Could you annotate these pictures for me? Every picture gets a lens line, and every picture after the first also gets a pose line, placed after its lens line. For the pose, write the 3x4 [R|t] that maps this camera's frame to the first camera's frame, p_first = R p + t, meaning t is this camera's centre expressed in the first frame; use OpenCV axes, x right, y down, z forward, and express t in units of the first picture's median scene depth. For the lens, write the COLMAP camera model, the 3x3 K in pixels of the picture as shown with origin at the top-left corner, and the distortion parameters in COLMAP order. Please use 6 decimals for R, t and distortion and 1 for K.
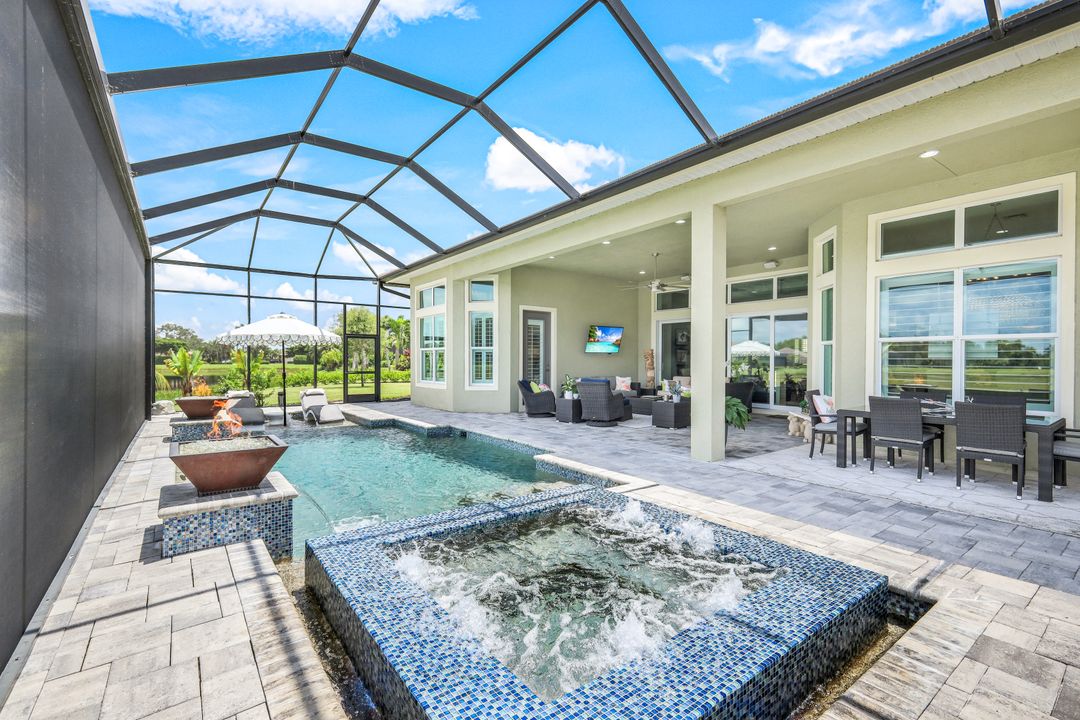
lens RADIAL K [[477.2, 0, 540.0], [0, 477.2, 360.0], [0, 0, 1]] dist [0.000755, -0.000696]
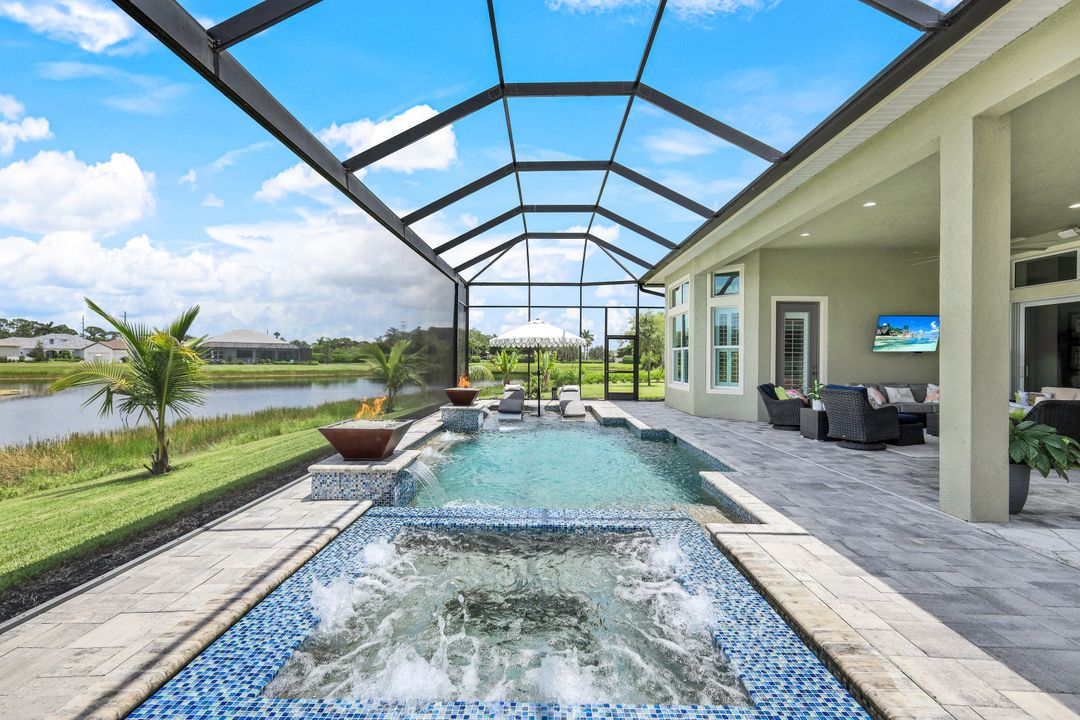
lens RADIAL K [[475.9, 0, 539.8], [0, 475.9, 357.4], [0, 0, 1]] dist [0.001943, -0.000778]
pose [[0.793155, 0.000083, -0.609020, 0.171616], [-0.003771, 0.999981, -0.004774, -0.000065], [0.609008, 0.006083, 0.793140, 0.086769]]
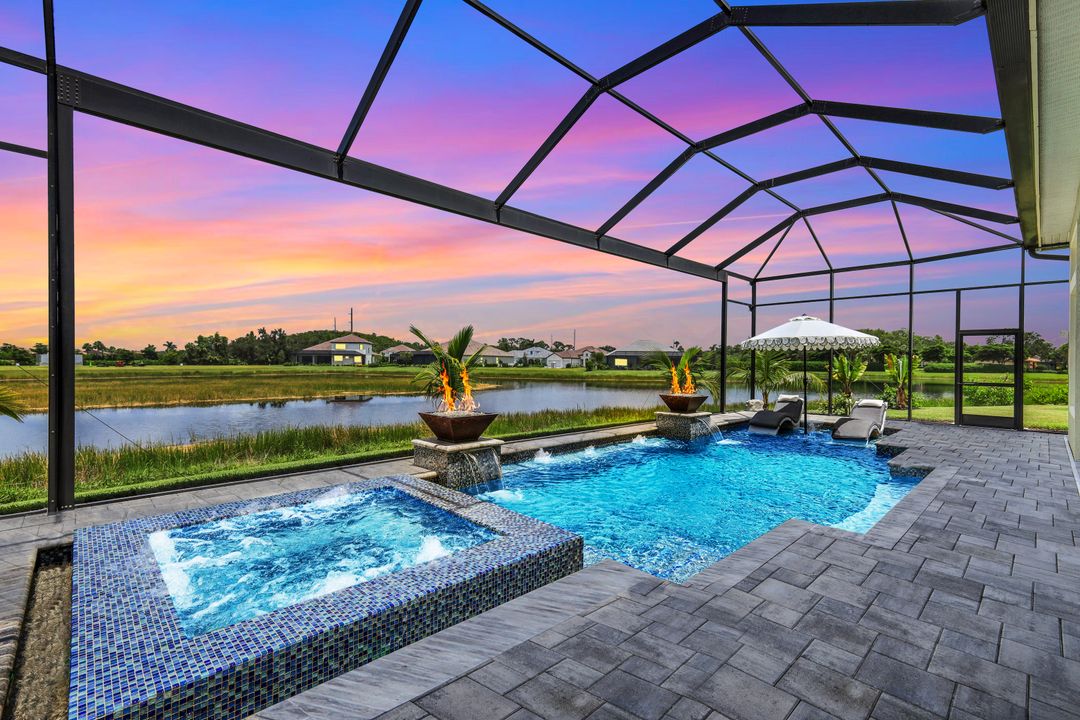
lens RADIAL K [[478.8, 0, 539.8], [0, 478.8, 365.7], [0, 0, 1]] dist [0.013038, -0.000112]
pose [[0.130297, 0.003940, -0.991467, 0.339397], [-0.007815, 0.999965, 0.002947, 0.002753], [0.991444, 0.007365, 0.130323, 0.363500]]
